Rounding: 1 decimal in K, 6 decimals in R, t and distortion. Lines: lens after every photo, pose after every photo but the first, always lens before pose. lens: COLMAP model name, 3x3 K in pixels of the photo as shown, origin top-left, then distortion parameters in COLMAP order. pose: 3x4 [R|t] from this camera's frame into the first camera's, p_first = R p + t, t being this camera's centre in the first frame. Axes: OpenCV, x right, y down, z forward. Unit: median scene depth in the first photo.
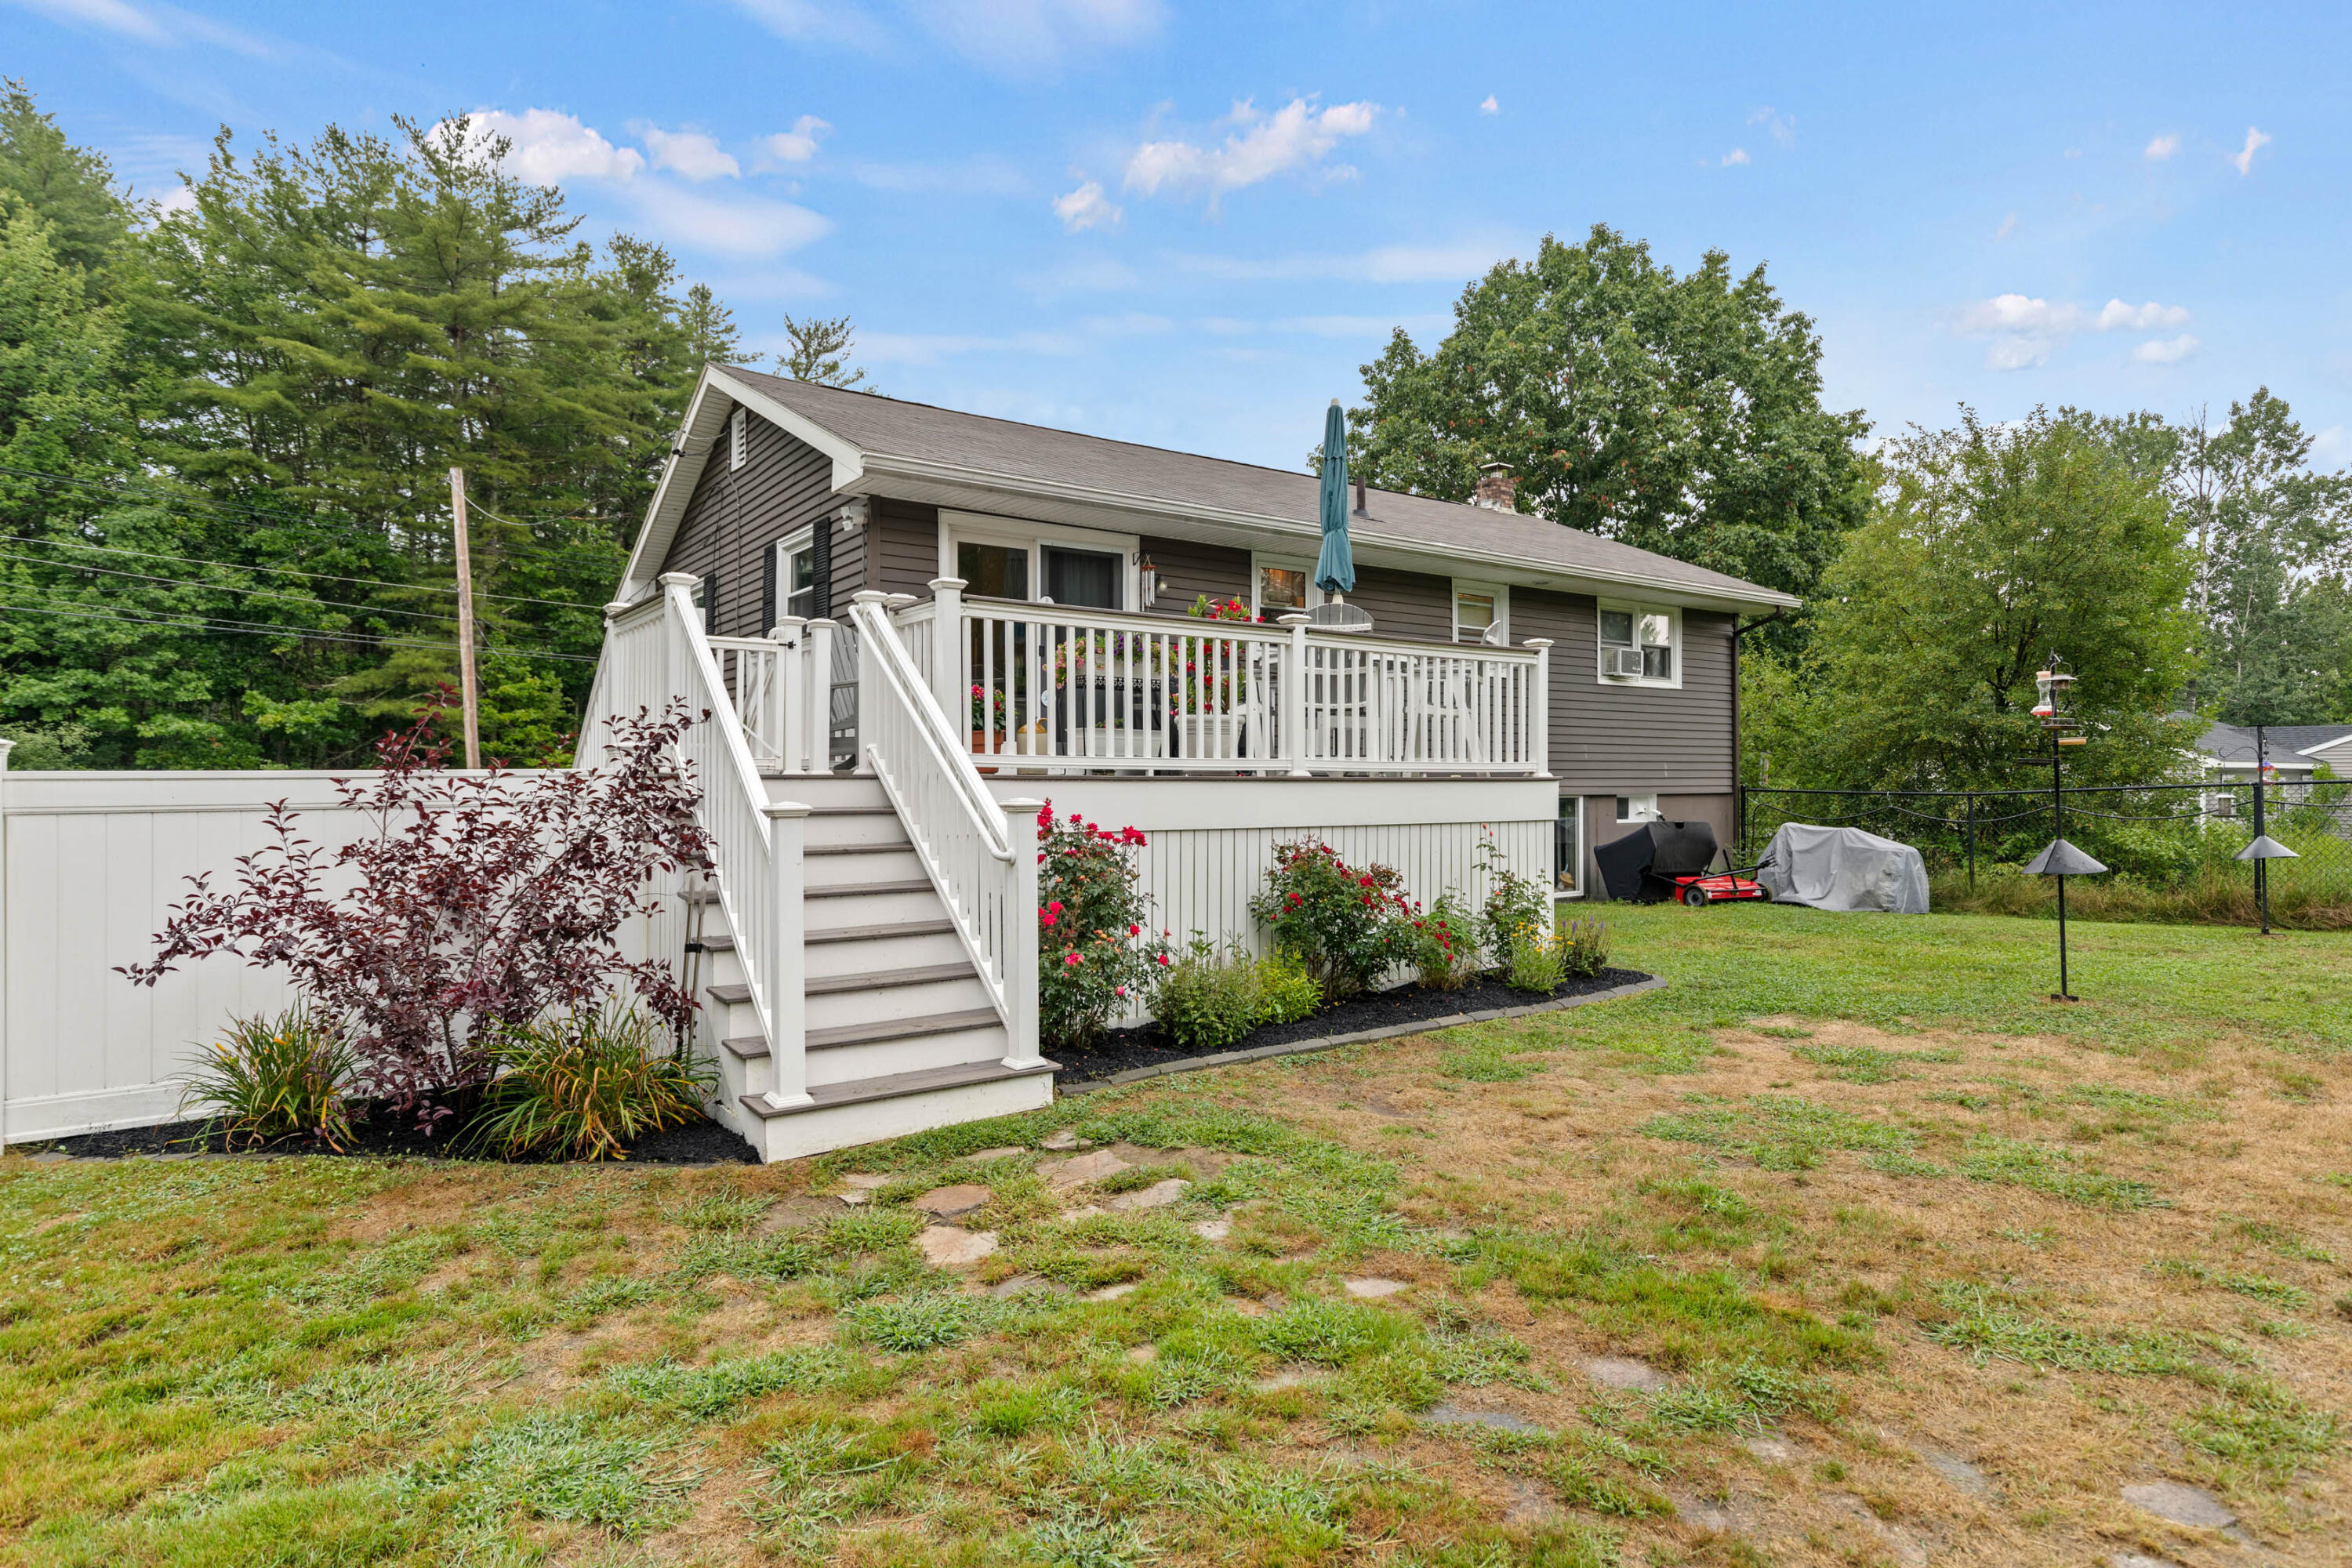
lens RADIAL K [[1270.9, 0, 1176.6], [0, 1270.9, 784.0], [0, 0, 1]] dist [0.000532, -0.001217]
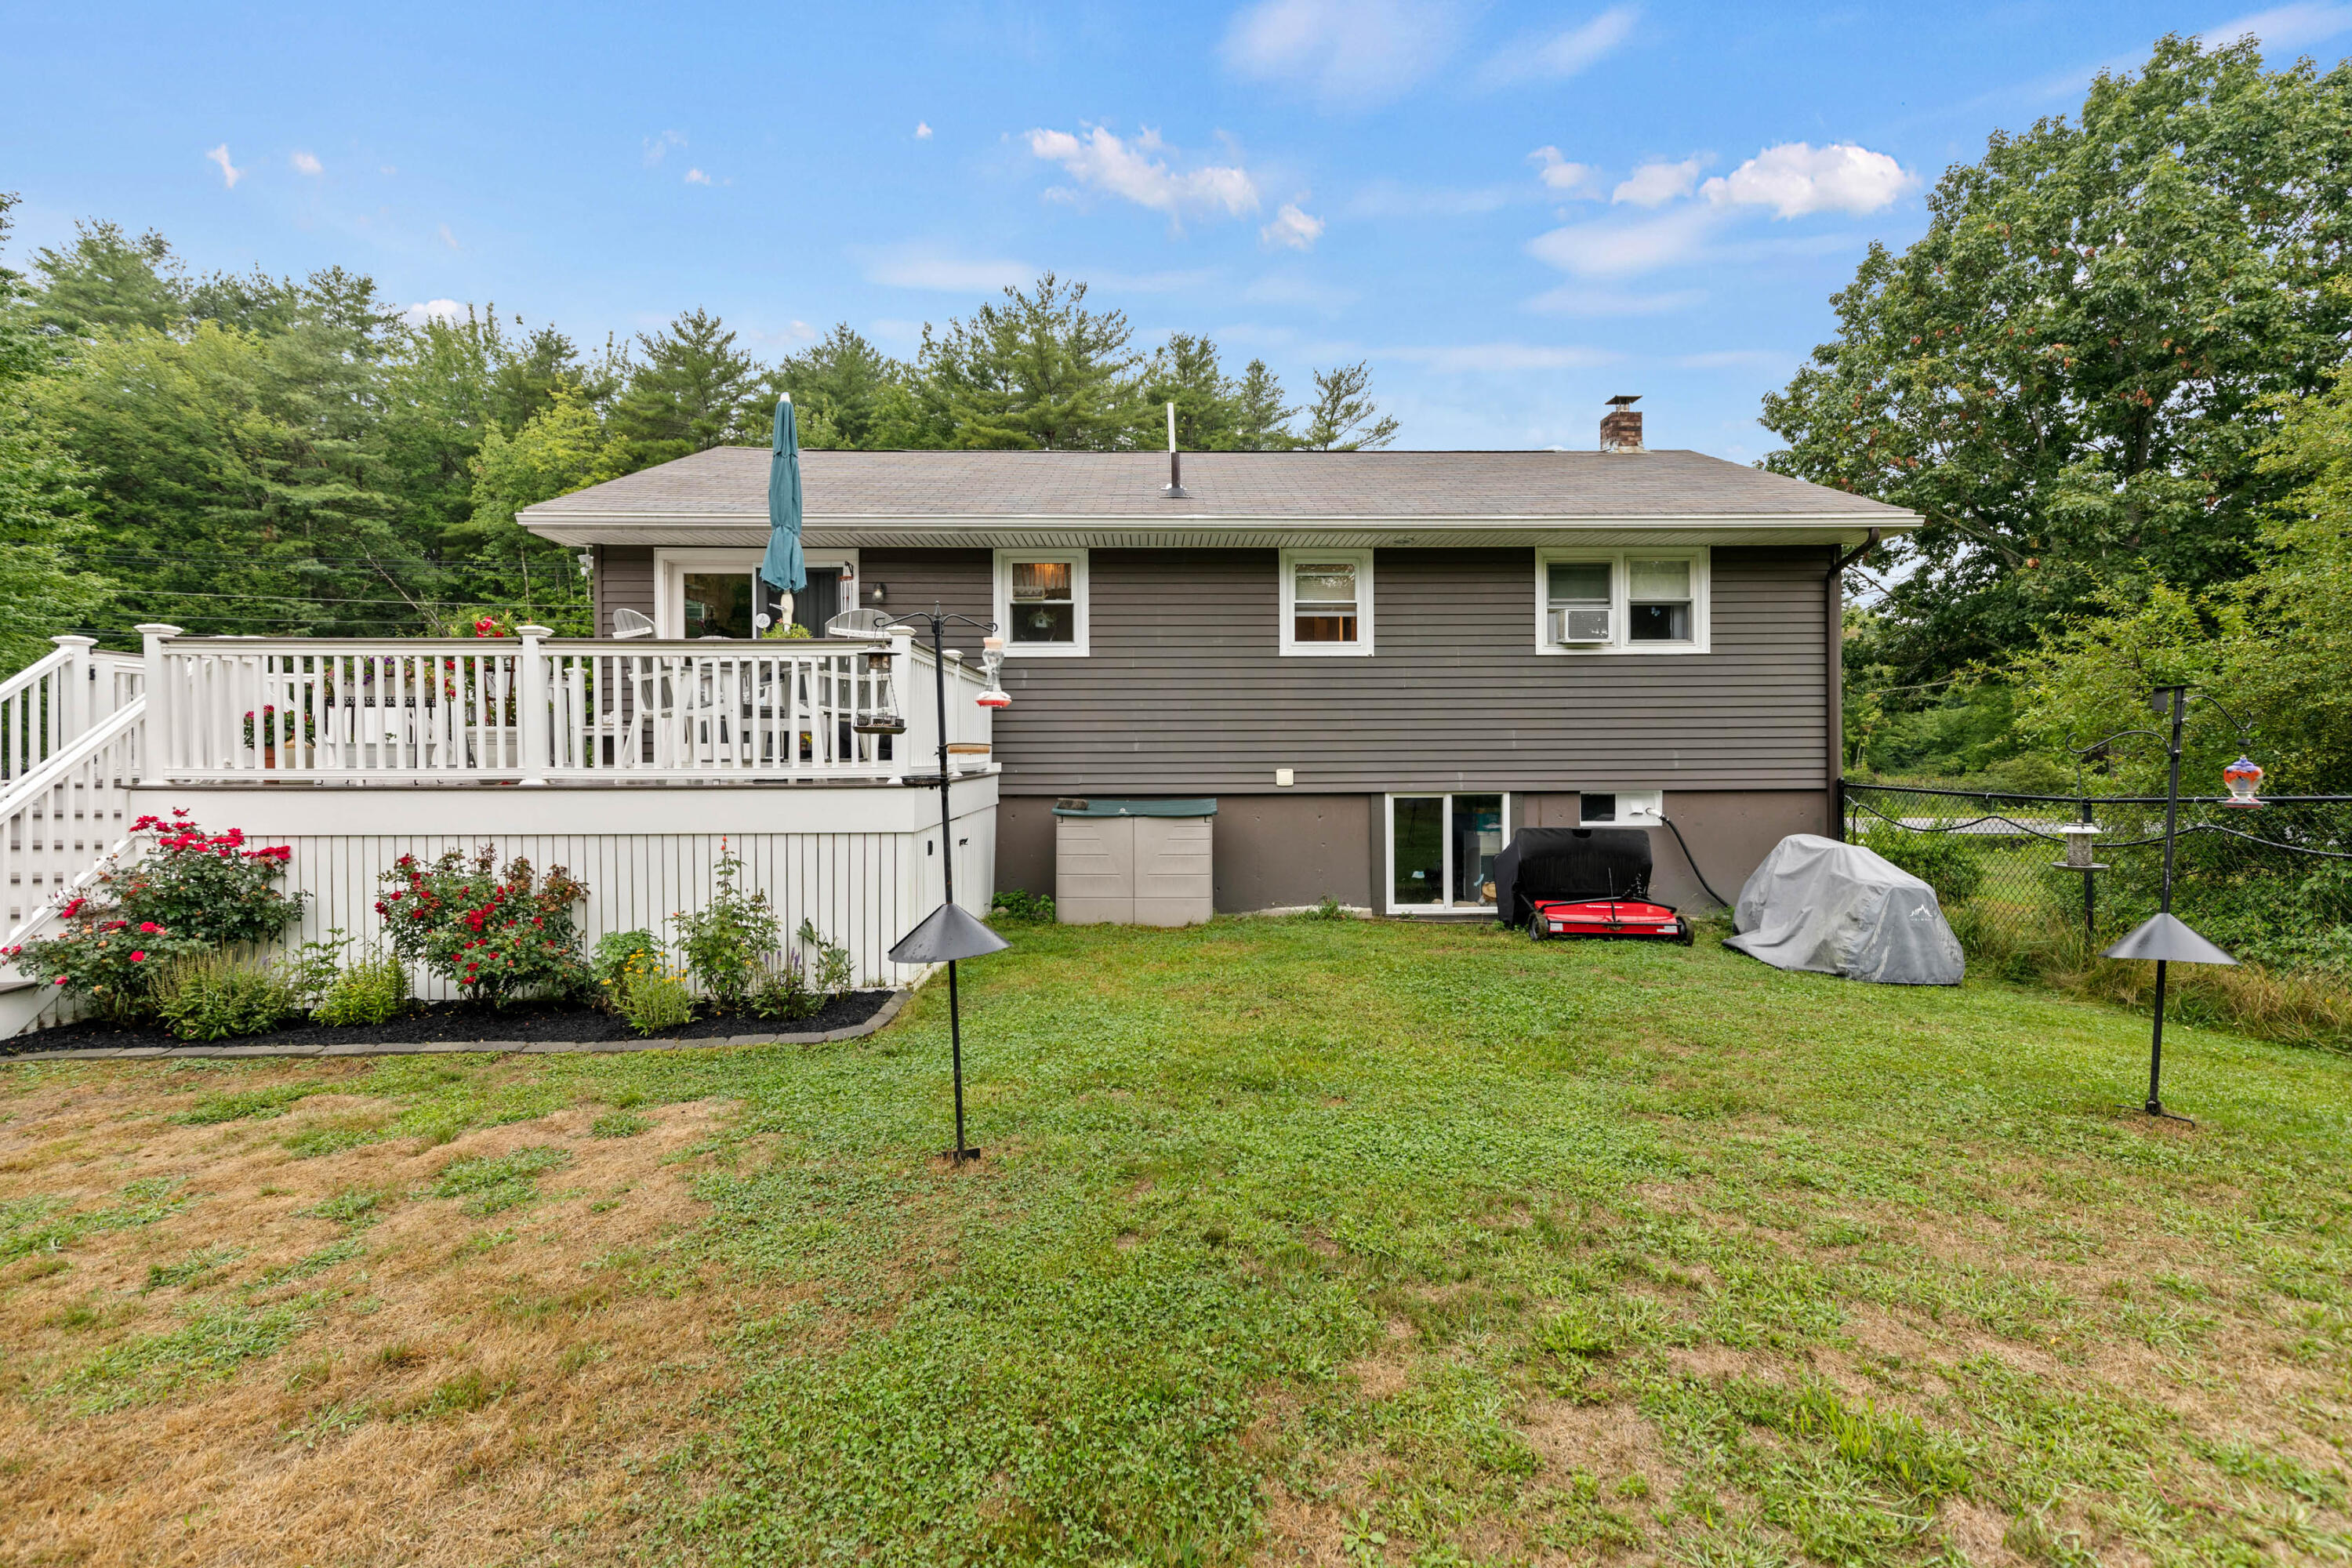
lens RADIAL K [[1068.2, 0, 1175.9], [0, 1068.2, 777.5], [0, 0, 1]] dist [0.001164, -0.000990]
pose [[0.826035, 0.006857, -0.563577, 0.515042], [0.003900, 0.999833, 0.017882, -0.013145], [0.563605, -0.016969, 0.825870, 0.299847]]
